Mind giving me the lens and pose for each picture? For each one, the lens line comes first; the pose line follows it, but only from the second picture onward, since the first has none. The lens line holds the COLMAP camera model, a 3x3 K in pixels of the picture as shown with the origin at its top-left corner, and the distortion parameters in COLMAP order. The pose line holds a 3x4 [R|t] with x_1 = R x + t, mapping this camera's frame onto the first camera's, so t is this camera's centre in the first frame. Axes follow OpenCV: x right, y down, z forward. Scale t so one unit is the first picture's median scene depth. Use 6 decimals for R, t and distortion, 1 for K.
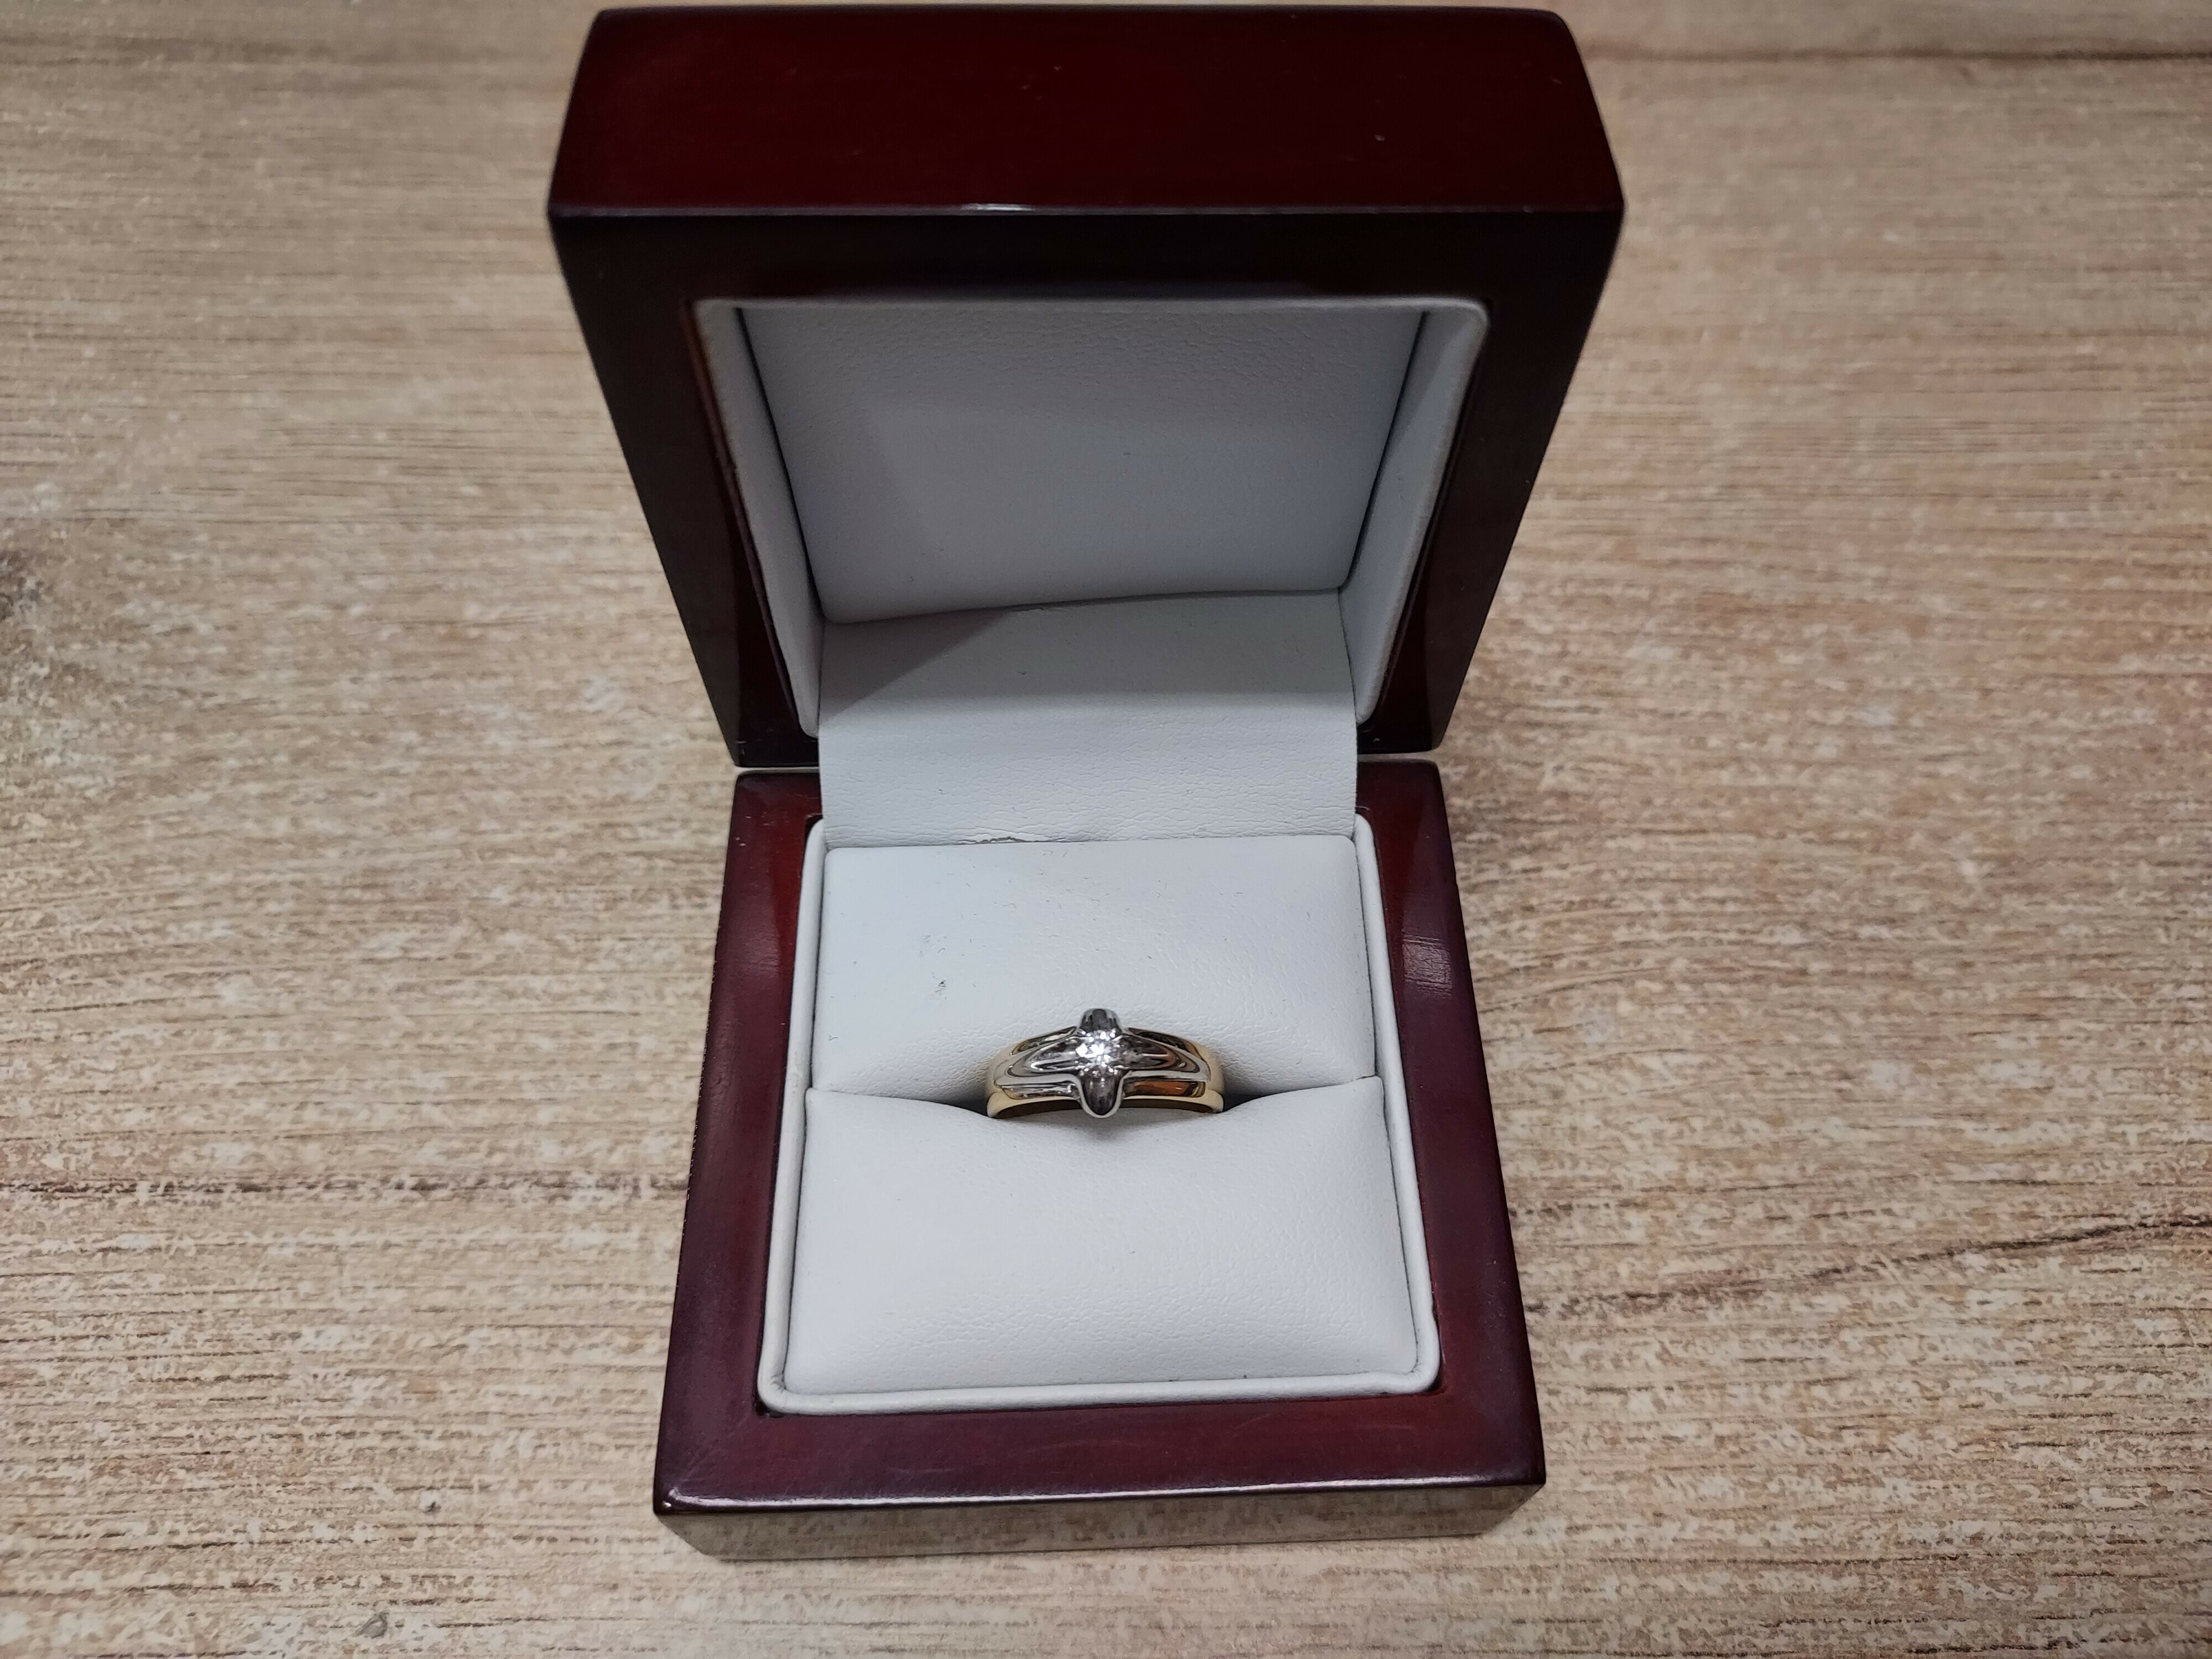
lens RADIAL K [[1732.1, 0, 1131.1], [0, 1732.1, 793.6], [0, 0, 1]] dist [0.128866, -0.314087]
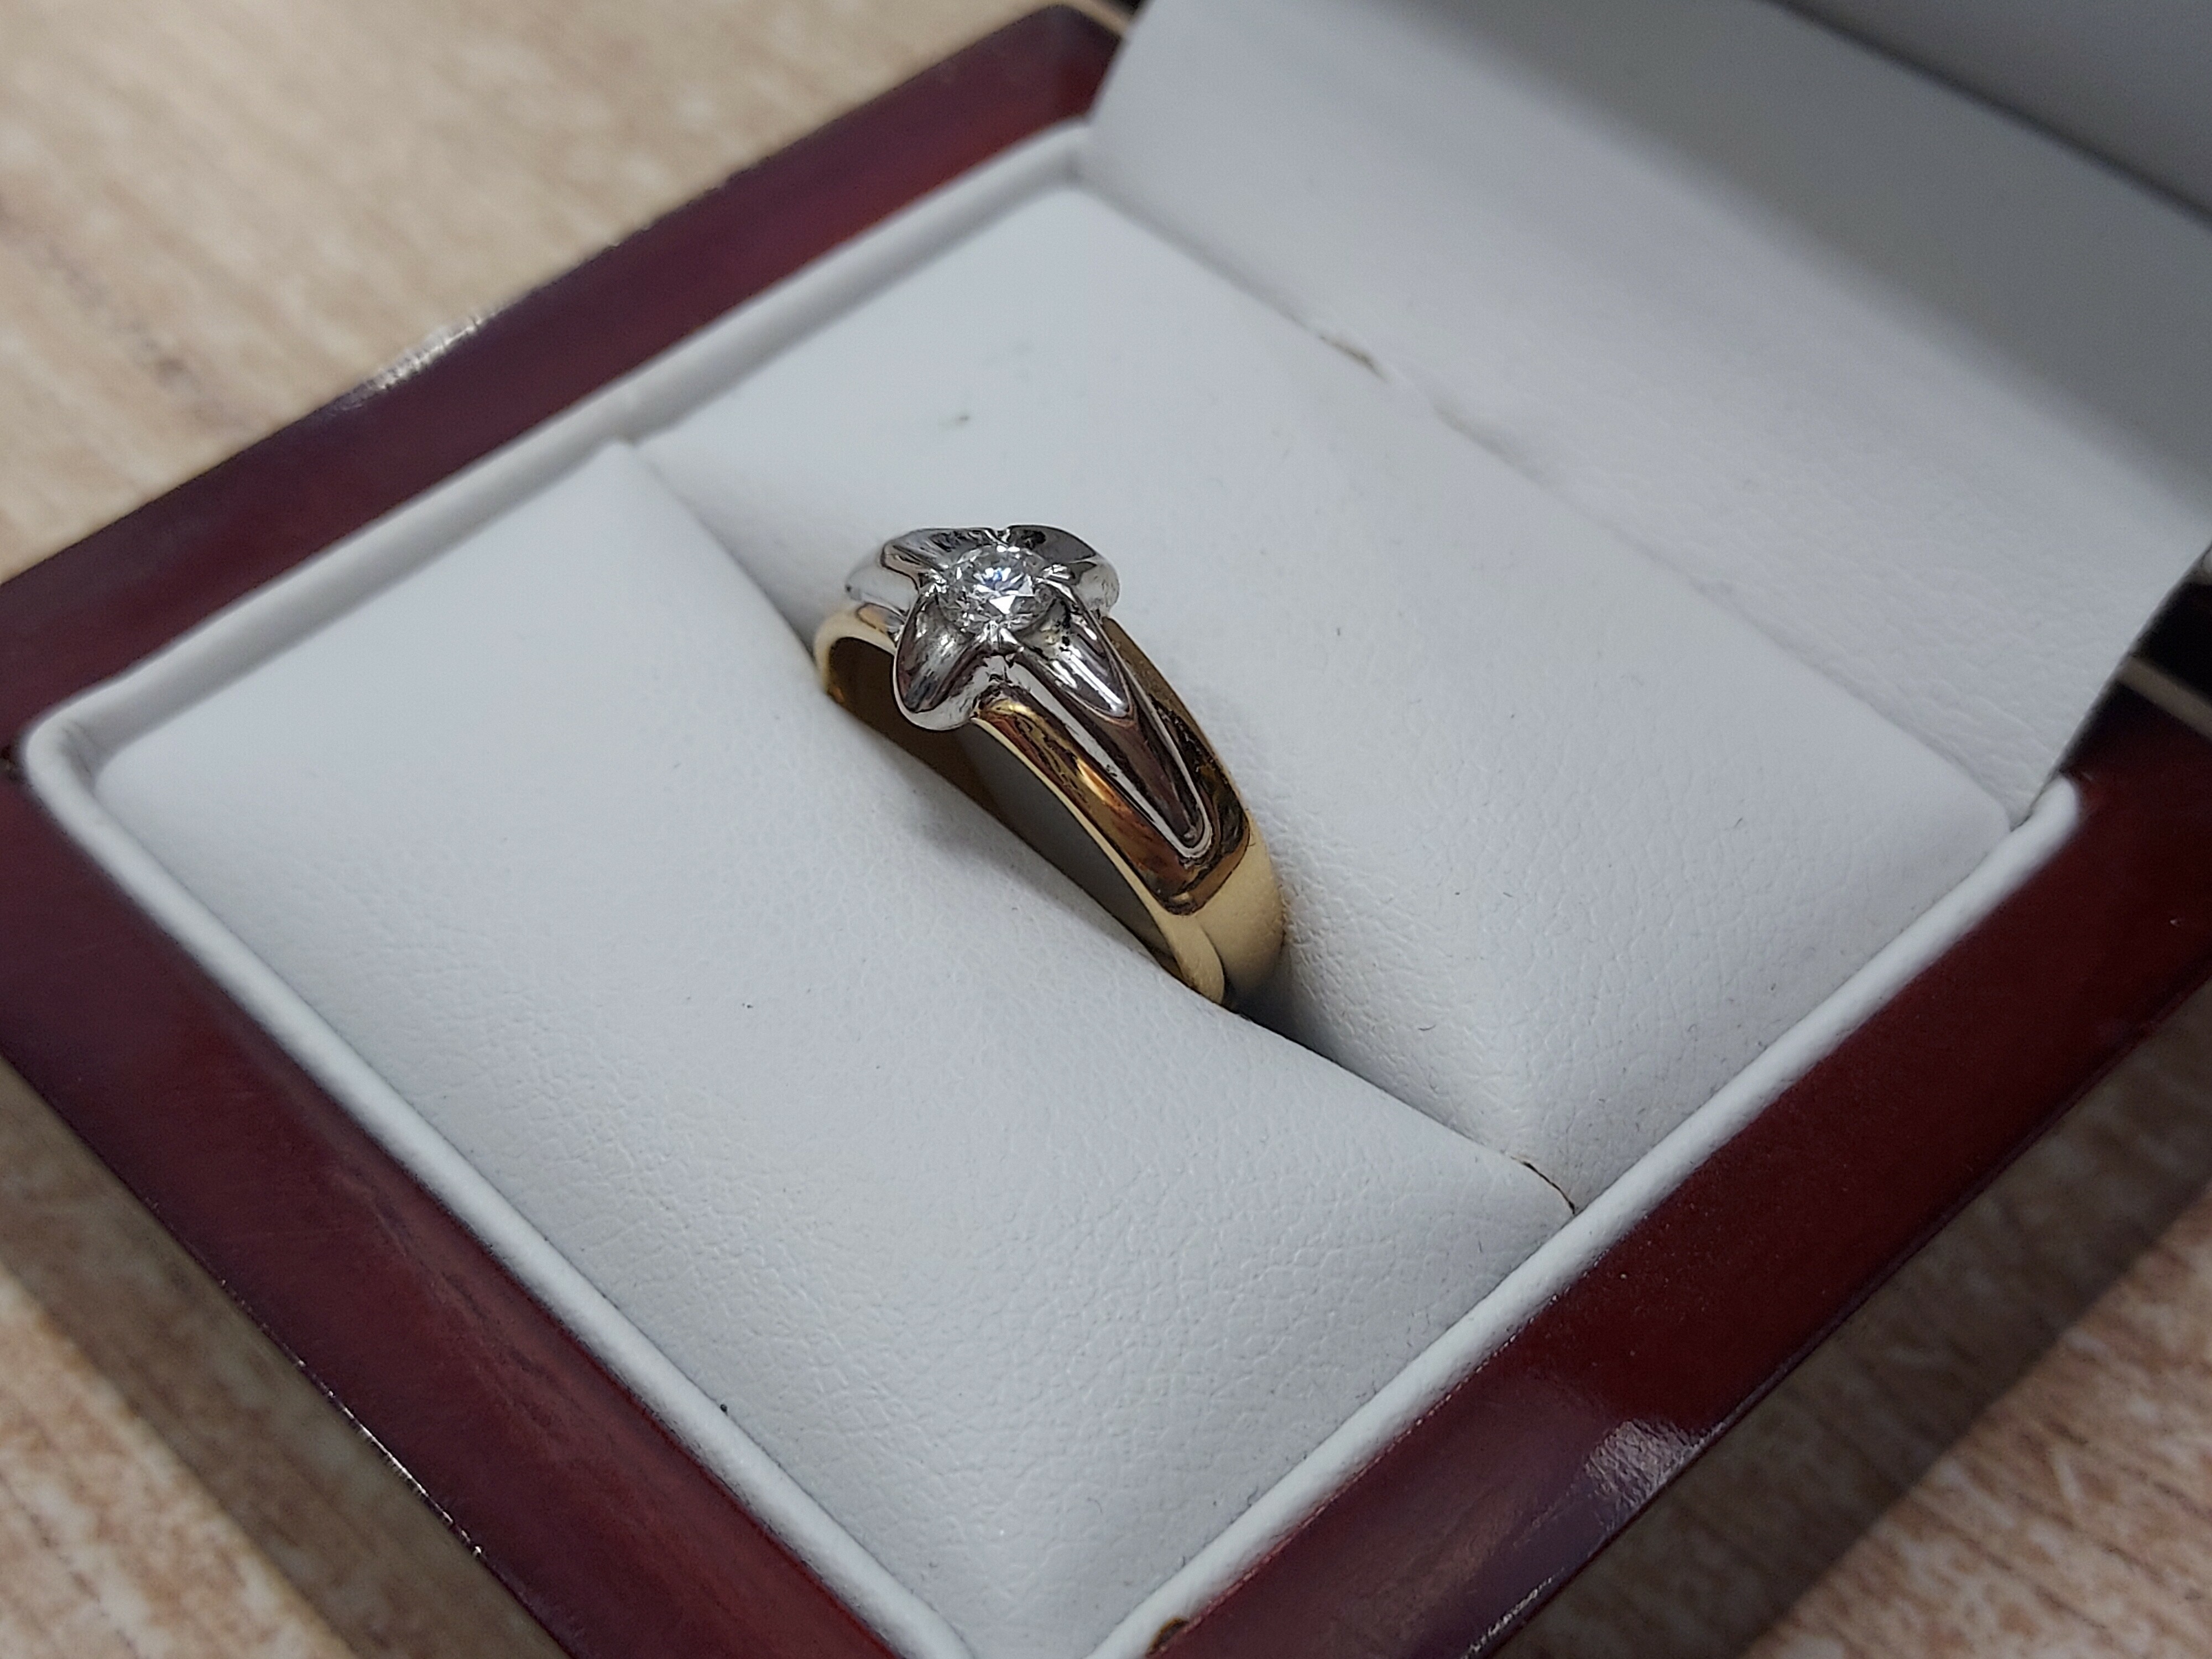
lens RADIAL K [[3449.7, 0, 1163.5], [0, 3449.7, 794.7], [0, 0, 1]] dist [0.139298, -0.369027]
pose [[0.675660, 0.554619, -0.485677, 0.368547], [-0.629394, 0.776998, 0.011697, 0.129820], [0.383857, 0.297779, 0.874060, 0.263653]]
